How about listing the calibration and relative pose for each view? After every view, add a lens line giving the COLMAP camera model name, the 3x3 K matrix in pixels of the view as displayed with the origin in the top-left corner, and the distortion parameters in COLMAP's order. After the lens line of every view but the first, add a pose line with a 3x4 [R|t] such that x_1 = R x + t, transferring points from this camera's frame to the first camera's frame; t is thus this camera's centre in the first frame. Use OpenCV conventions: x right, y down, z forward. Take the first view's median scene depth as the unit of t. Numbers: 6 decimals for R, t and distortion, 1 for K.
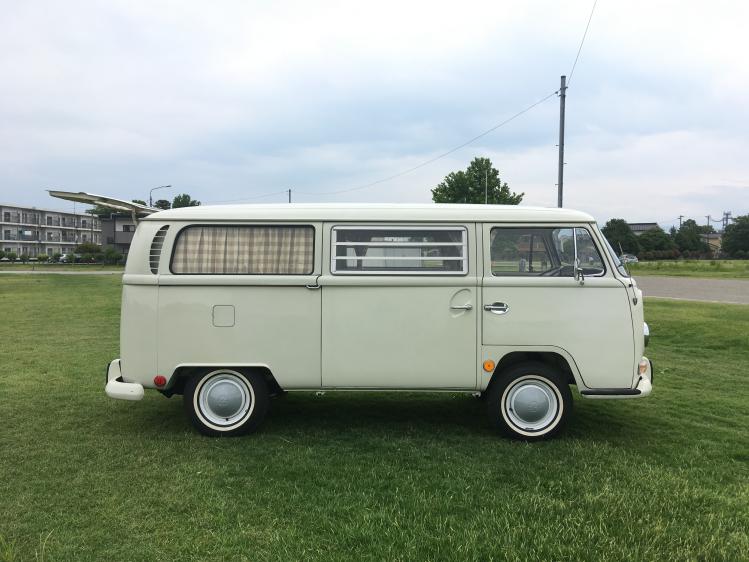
lens RADIAL K [[653.9, 0, 374.5], [0, 653.9, 281.0], [0, 0, 1]] dist [0.076339, -0.004410]
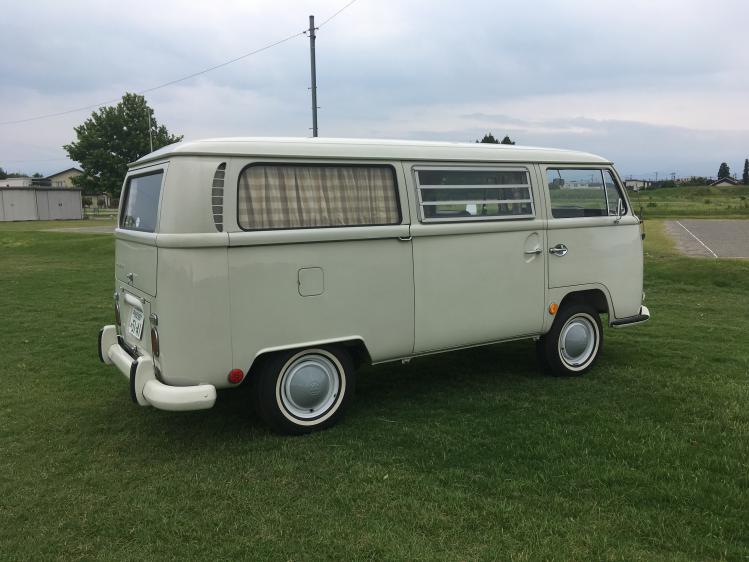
lens RADIAL K [[653.9, 0, 374.5], [0, 653.9, 281.0], [0, 0, 1]] dist [0.076339, -0.004410]
pose [[0.839648, -0.084672, 0.536490, -0.575791], [0.040940, 0.994830, 0.092935, -0.016427], [-0.541585, -0.056069, 0.838774, 0.302393]]
